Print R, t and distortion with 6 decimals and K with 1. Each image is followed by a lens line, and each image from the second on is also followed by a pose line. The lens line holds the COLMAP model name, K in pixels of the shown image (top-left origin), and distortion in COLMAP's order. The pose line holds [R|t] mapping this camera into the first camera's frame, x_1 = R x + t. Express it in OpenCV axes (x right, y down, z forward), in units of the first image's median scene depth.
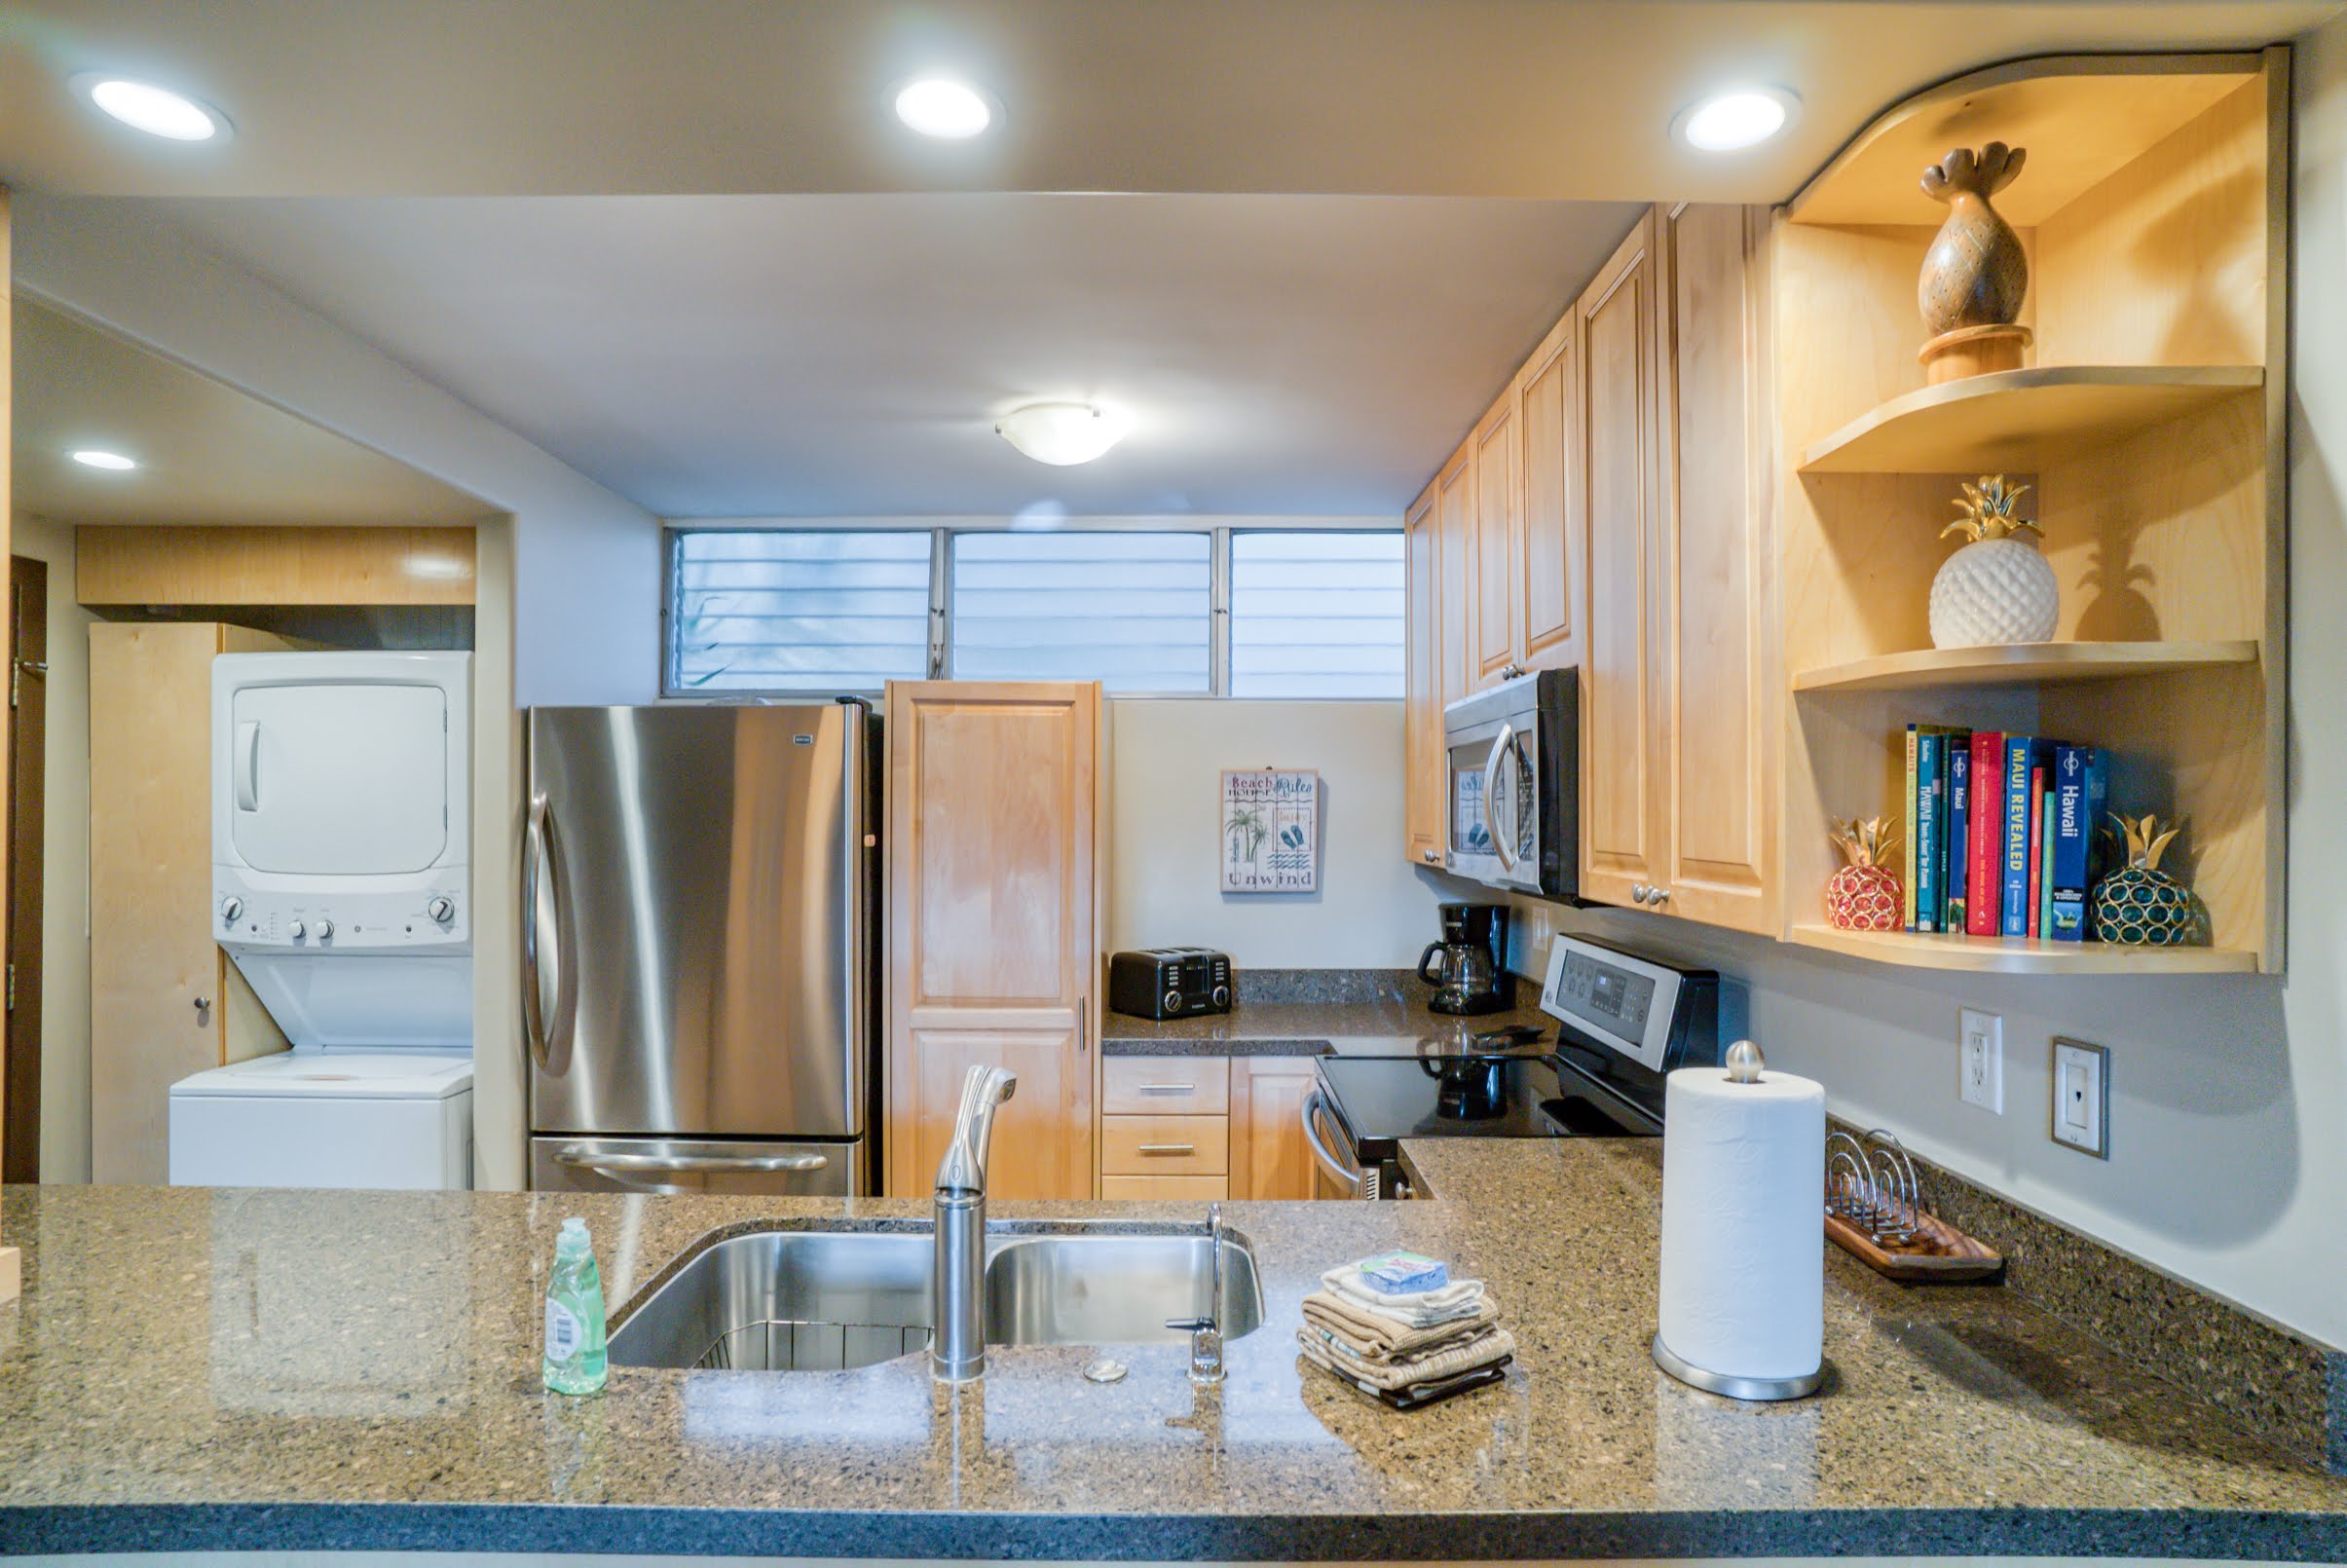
lens RADIAL K [[1227.5, 0, 1172.8], [0, 1227.5, 793.8], [0, 0, 1]] dist [-0.081574, 0.040926]
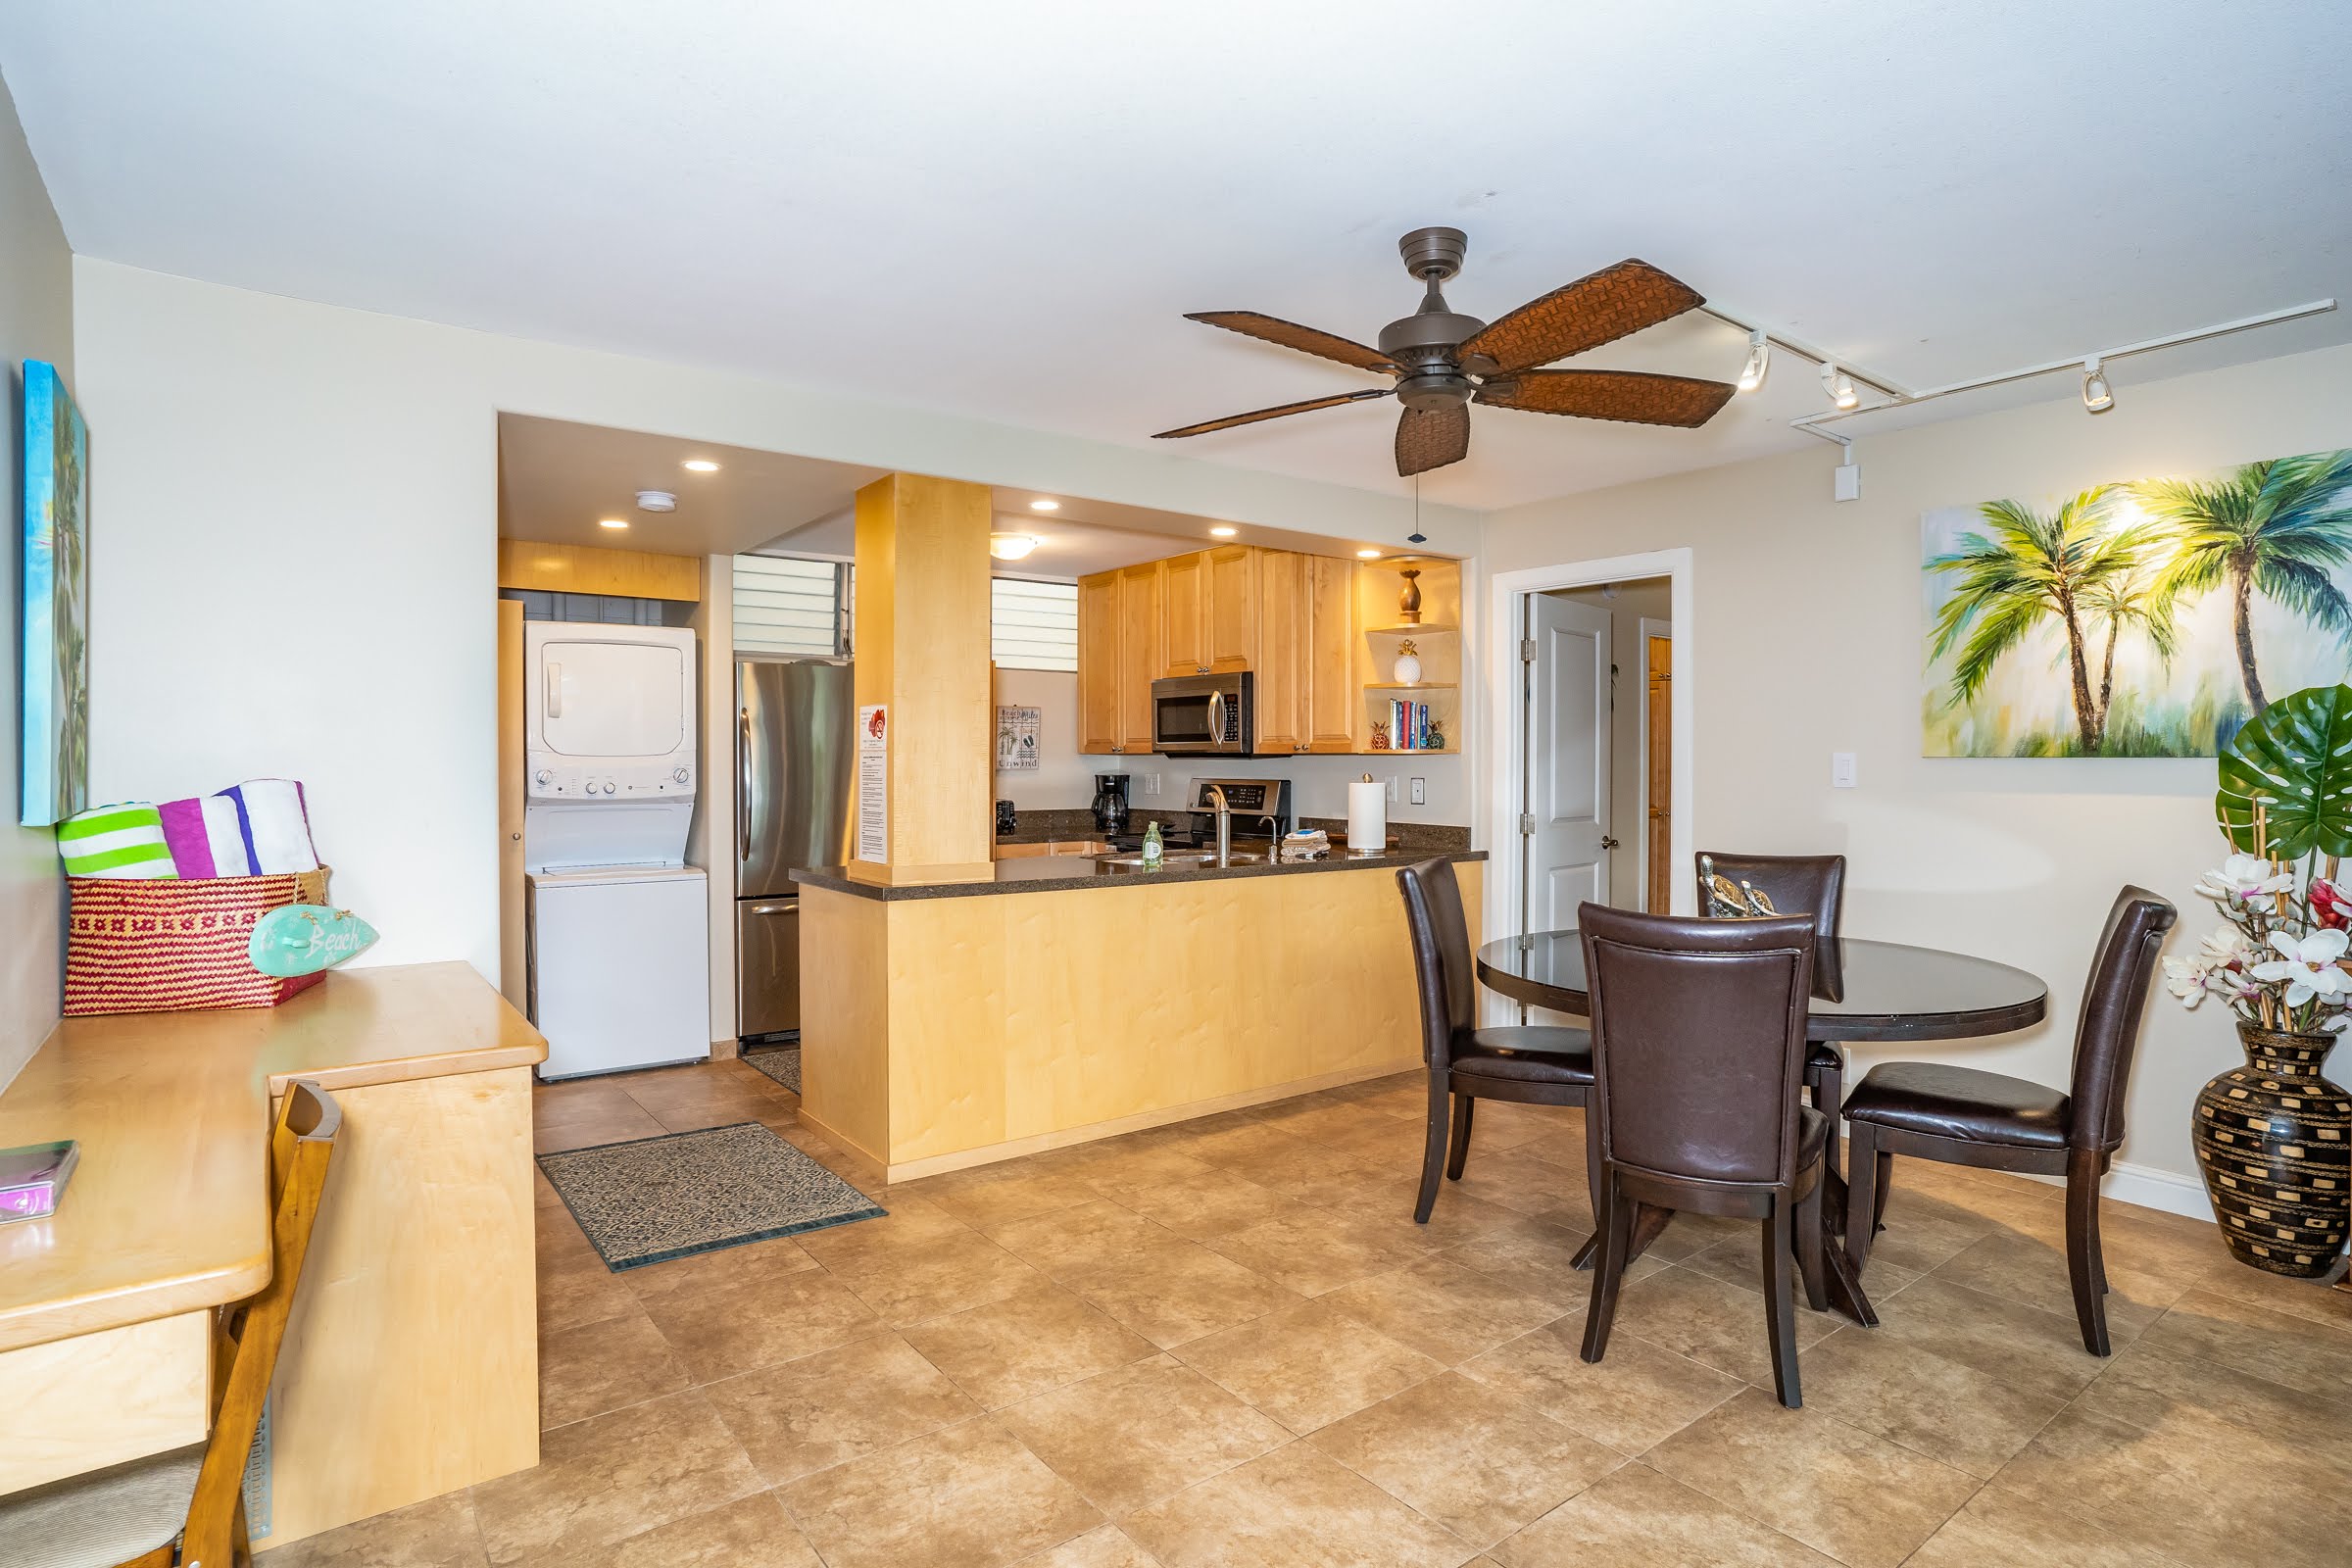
lens RADIAL K [[1230.1, 0, 1175.3], [0, 1230.1, 793.9], [0, 0, 1]] dist [-0.081574, 0.040926]
pose [[0.798894, -0.018397, 0.601191, -0.958356], [-0.008717, 0.999073, 0.042156, 0.037102], [-0.601409, -0.038919, 0.797993, -0.738456]]
